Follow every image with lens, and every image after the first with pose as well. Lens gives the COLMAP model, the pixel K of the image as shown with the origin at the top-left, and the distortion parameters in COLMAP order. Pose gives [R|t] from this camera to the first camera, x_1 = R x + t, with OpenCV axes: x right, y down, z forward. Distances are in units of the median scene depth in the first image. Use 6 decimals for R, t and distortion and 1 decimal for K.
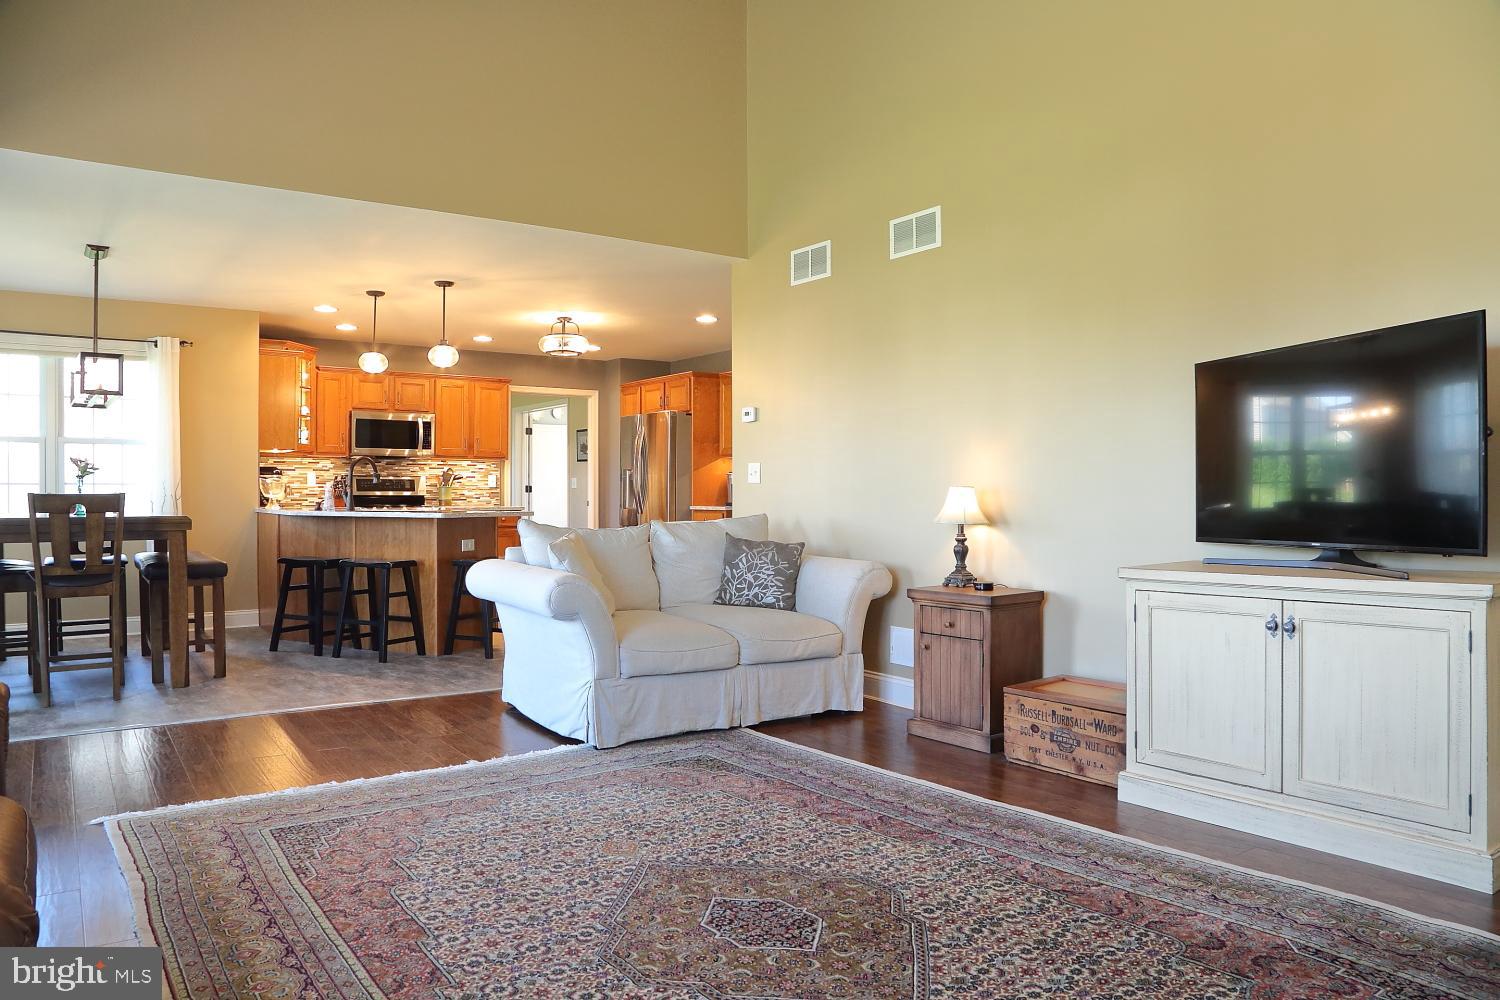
lens RADIAL K [[1024.9, 0, 742.8], [0, 1024.9, 503.3], [0, 0, 1]] dist [-0.115873, 0.060184]
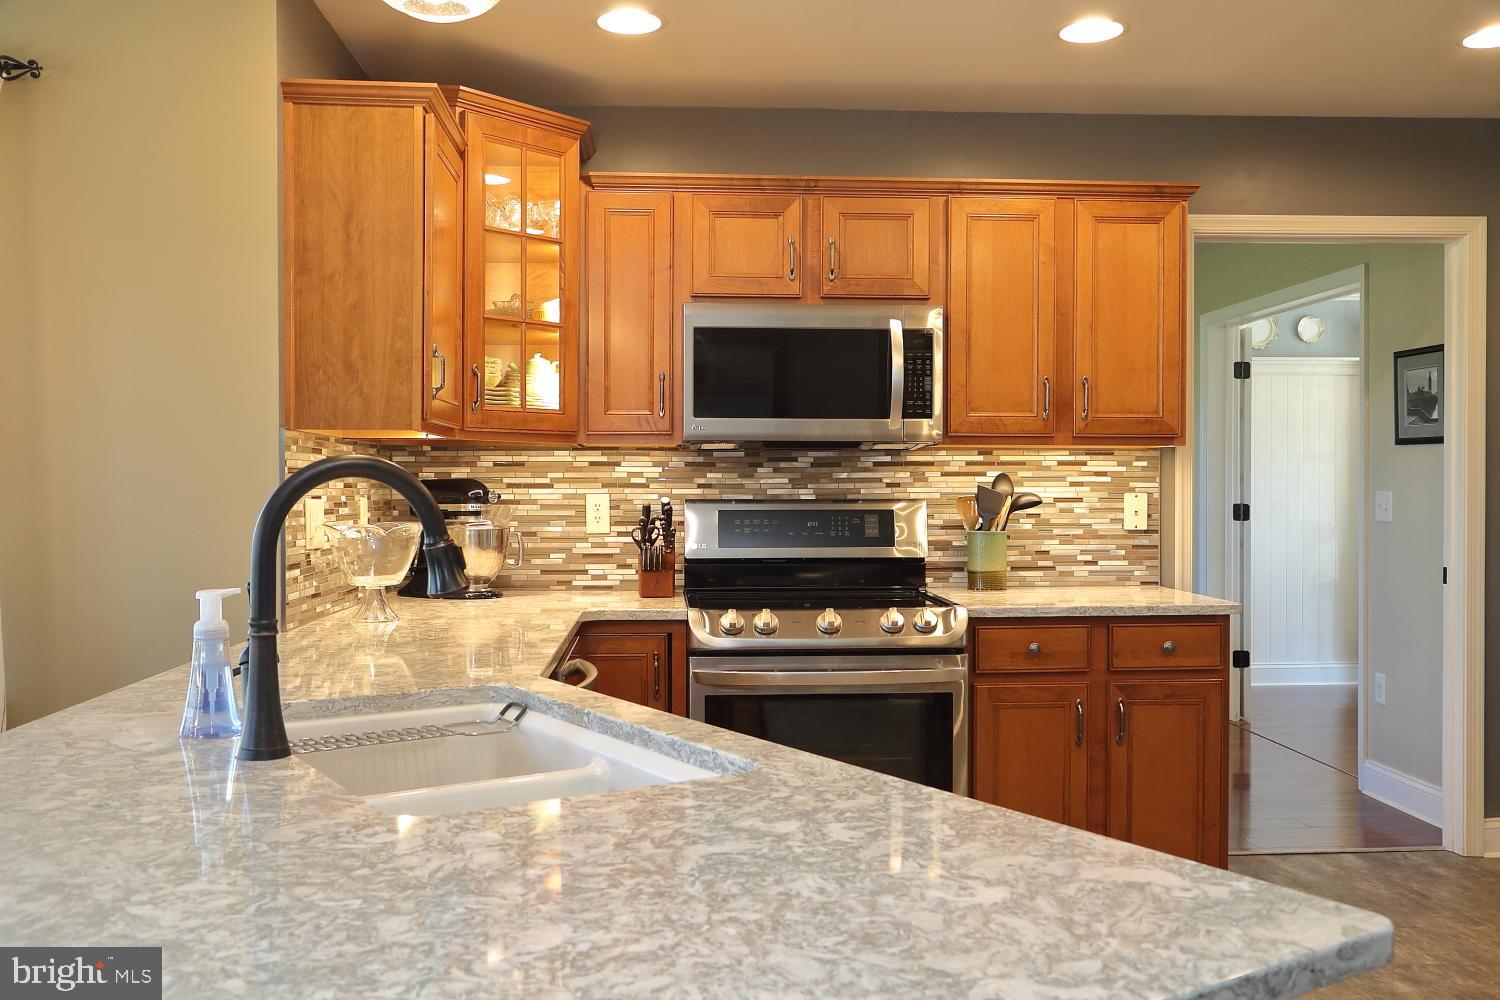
lens RADIAL K [[1356.7, 0, 747.8], [0, 1356.7, 502.2], [0, 0, 1]] dist [-0.022267, 0.030544]
pose [[0.855269, 0.002686, -0.518177, -0.144301], [0.000057, 0.999986, 0.005277, -0.030521], [0.518184, -0.004543, 0.855257, 0.638297]]
